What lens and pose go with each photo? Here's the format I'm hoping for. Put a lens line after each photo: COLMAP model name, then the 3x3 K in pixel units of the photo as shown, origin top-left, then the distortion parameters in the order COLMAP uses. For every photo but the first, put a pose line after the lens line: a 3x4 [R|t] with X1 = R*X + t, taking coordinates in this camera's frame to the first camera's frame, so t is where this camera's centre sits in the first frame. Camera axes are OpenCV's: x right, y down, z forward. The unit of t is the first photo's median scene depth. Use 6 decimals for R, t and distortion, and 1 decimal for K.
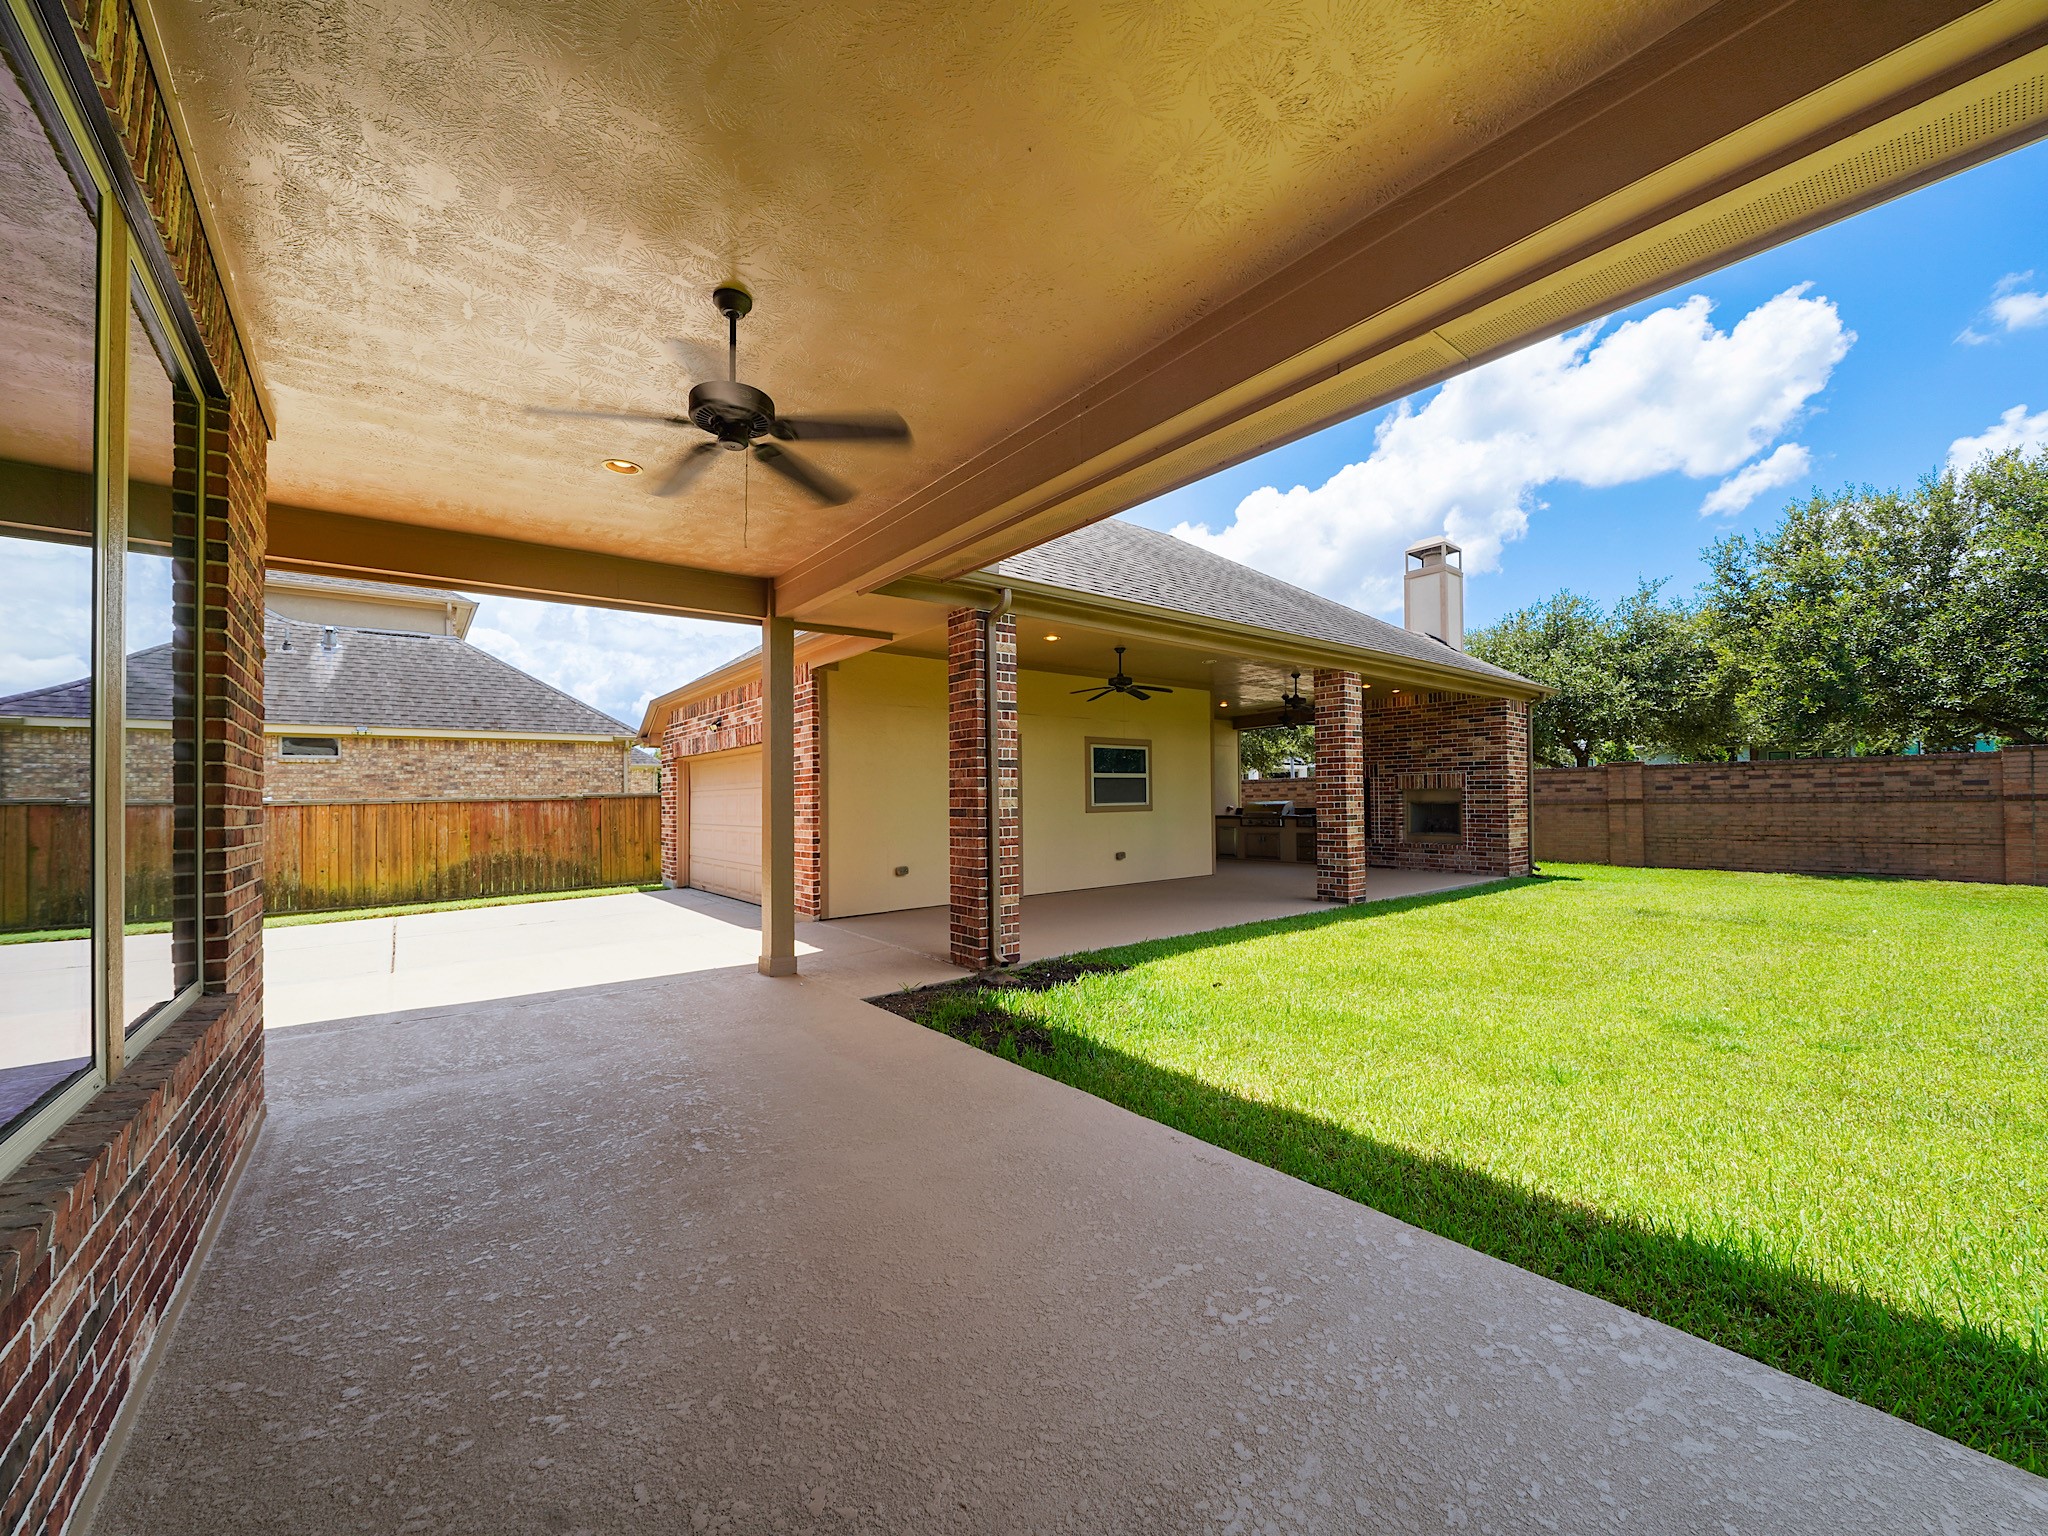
lens RADIAL K [[792.3, 0, 1021.3], [0, 792.3, 789.5], [0, 0, 1]] dist [-0.002463, 0.000010]
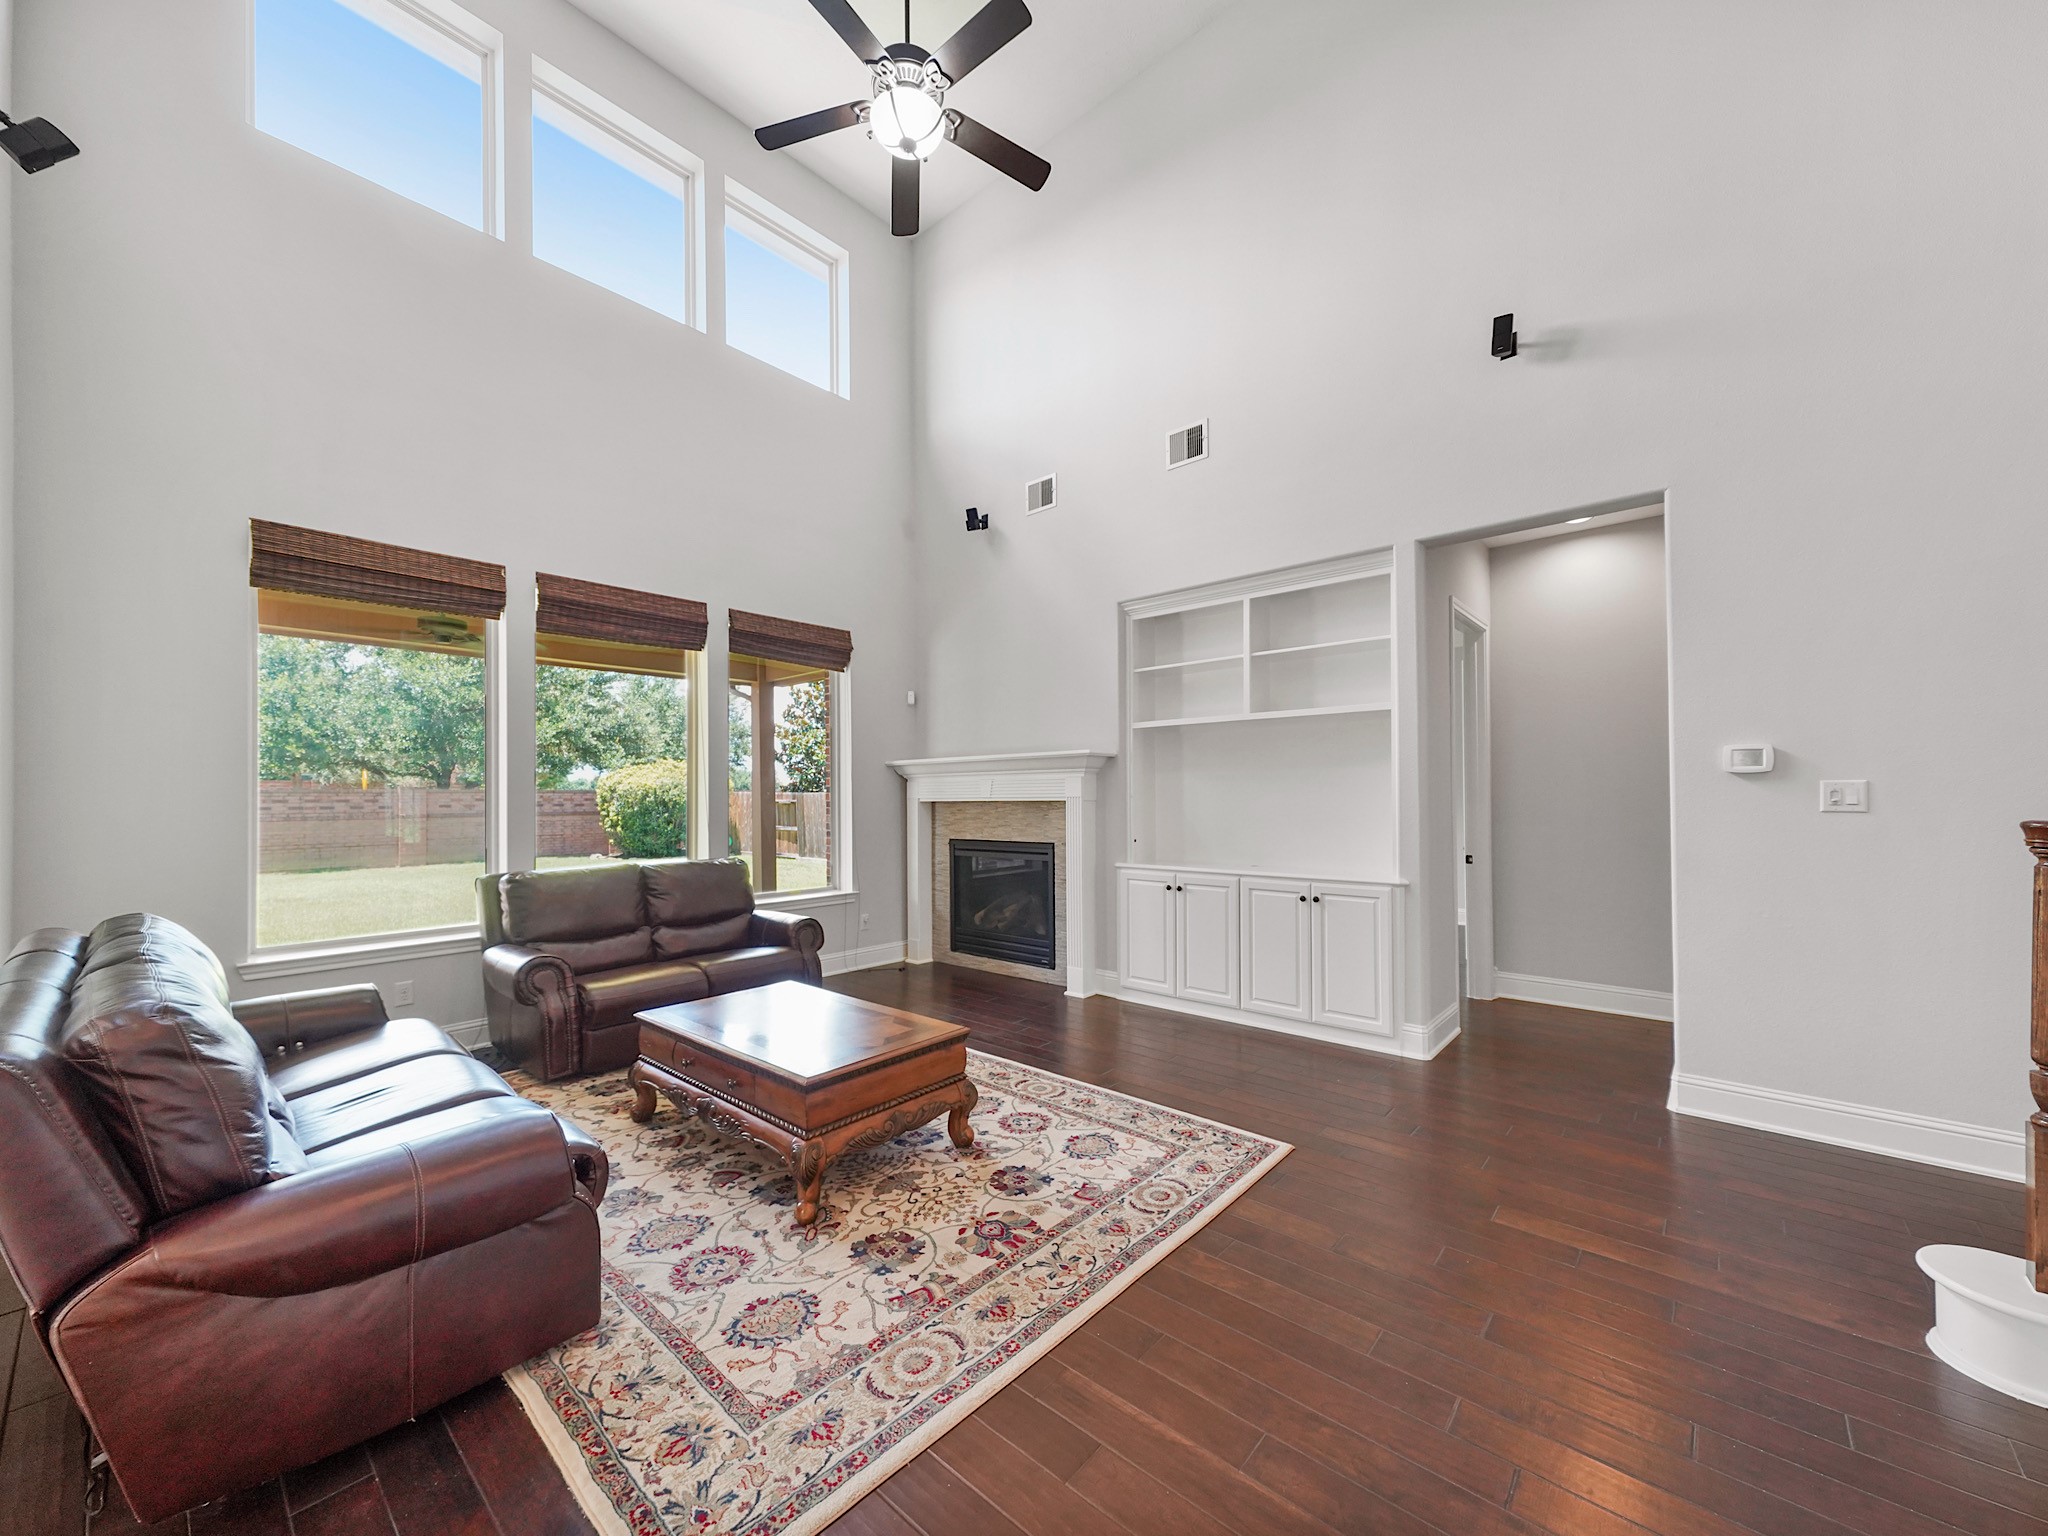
lens RADIAL K [[781.9, 0, 1026.7], [0, 781.9, 791.4], [0, 0, 1]] dist [0.015400, 0.000021]
pose [[-0.175324, 0.027694, 0.984121, -0.558116], [-0.002086, 0.999592, -0.028501, 0.001483], [-0.984509, -0.007049, -0.175194, -0.026387]]
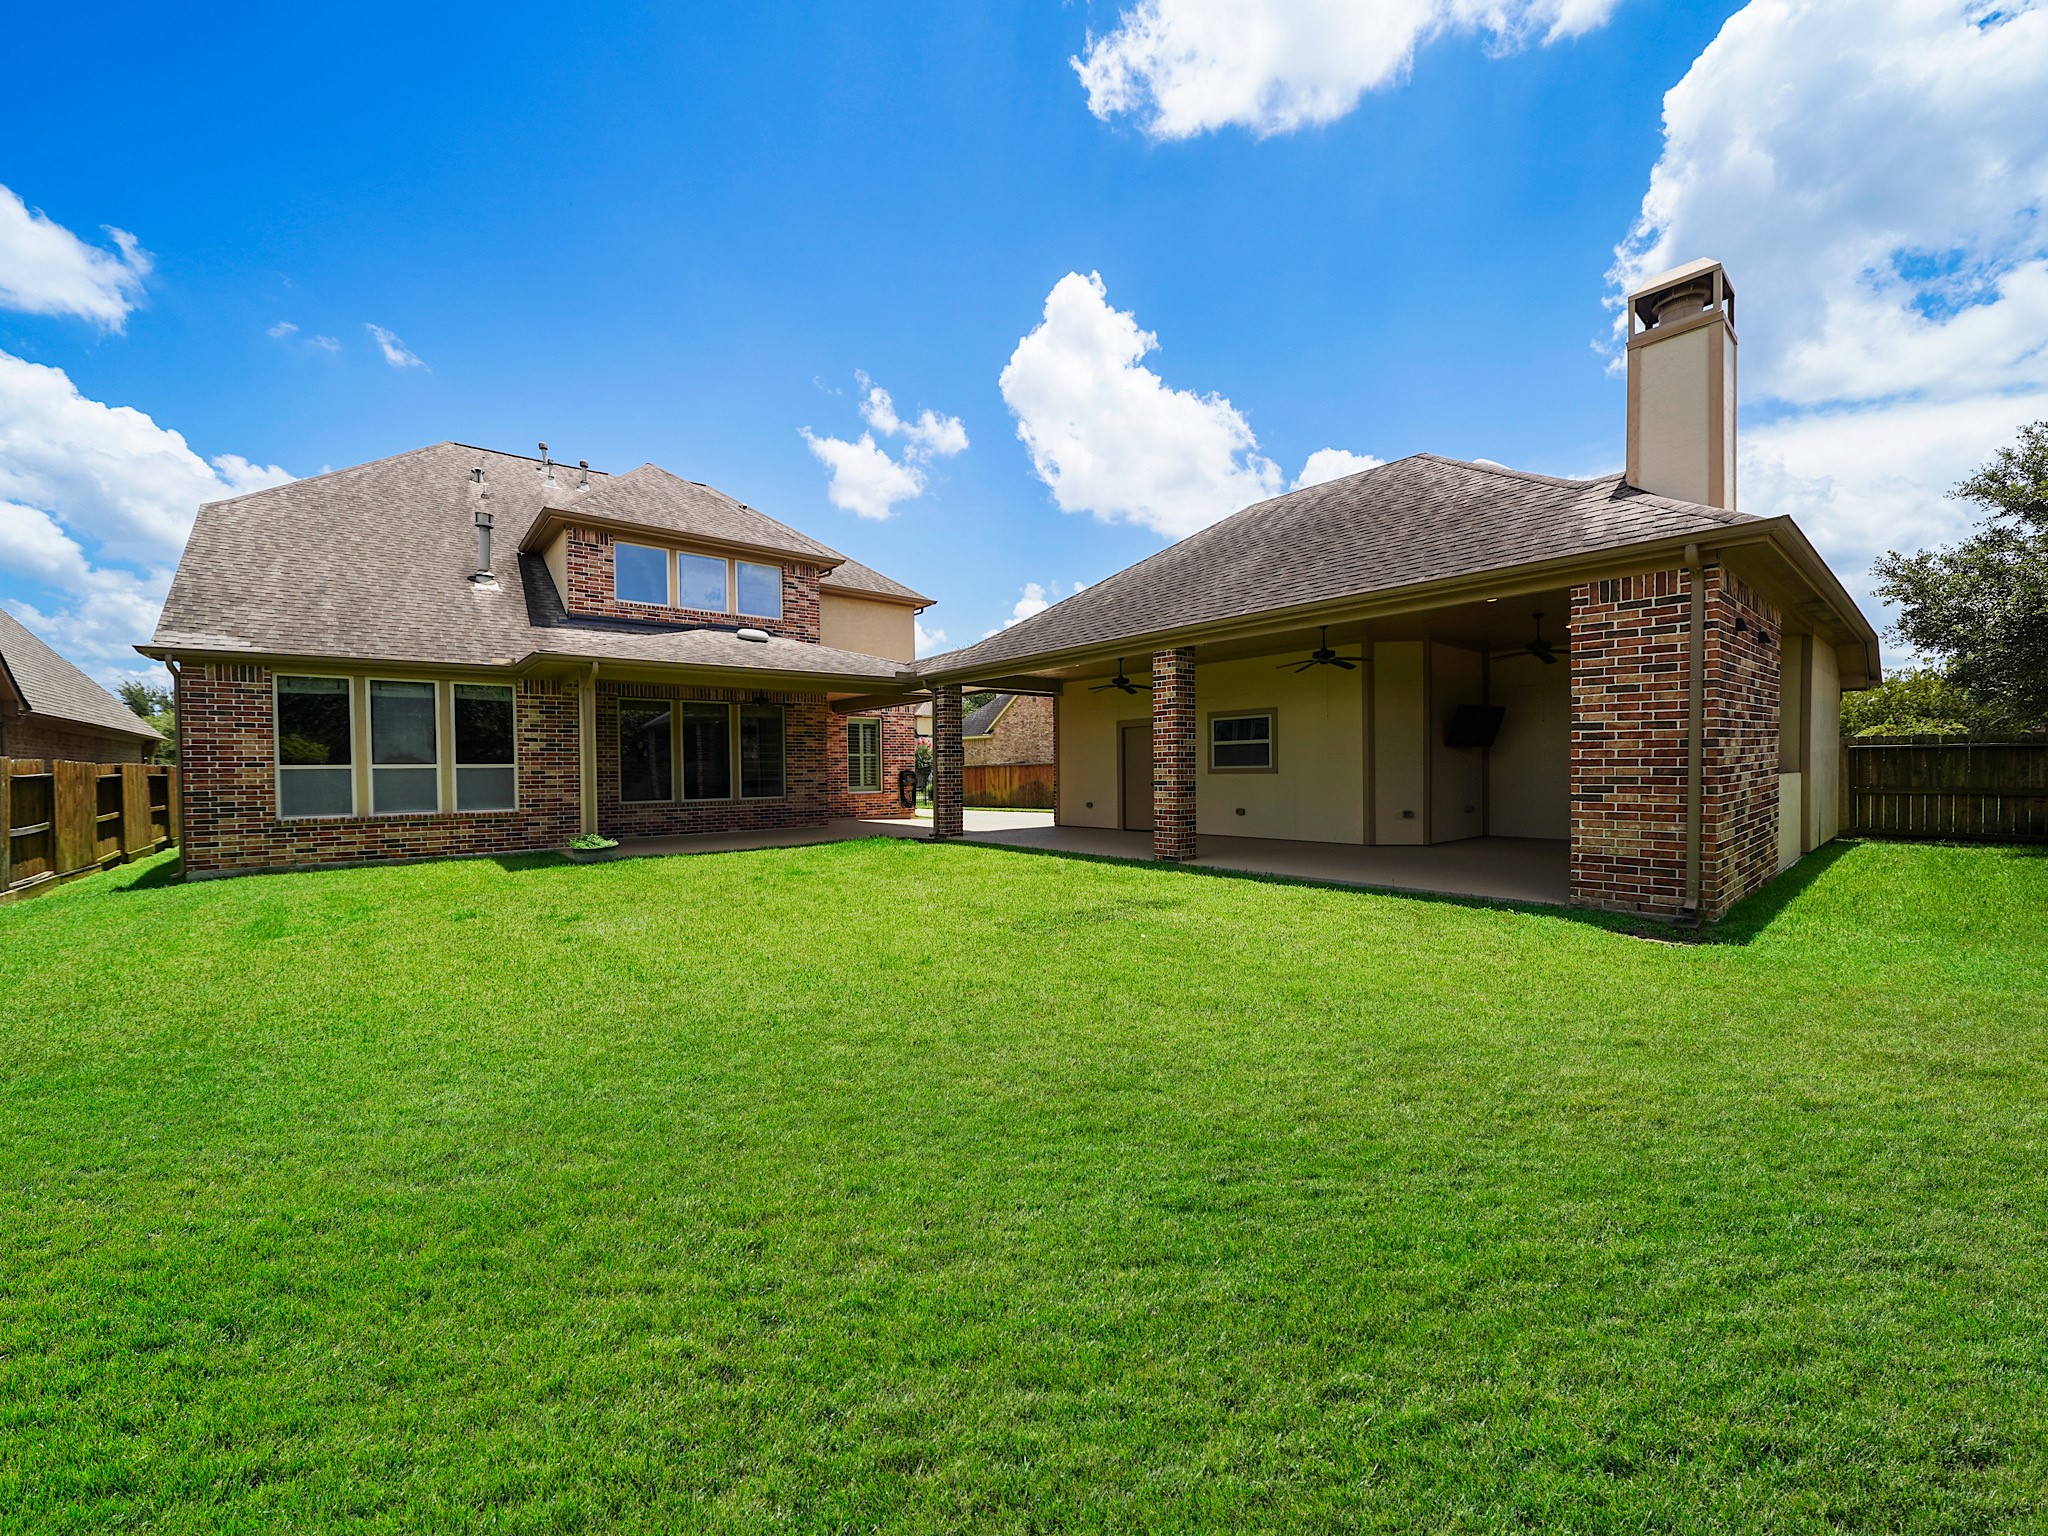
lens RADIAL K [[792.3, 0, 1021.3], [0, 792.3, 789.5], [0, 0, 1]] dist [-0.002463, 0.000010]
pose [[0.032898, 0.041831, -0.998583, 1.127297], [0.028105, 0.998690, 0.042762, -0.006544], [0.999063, -0.029472, 0.031680, 0.568073]]
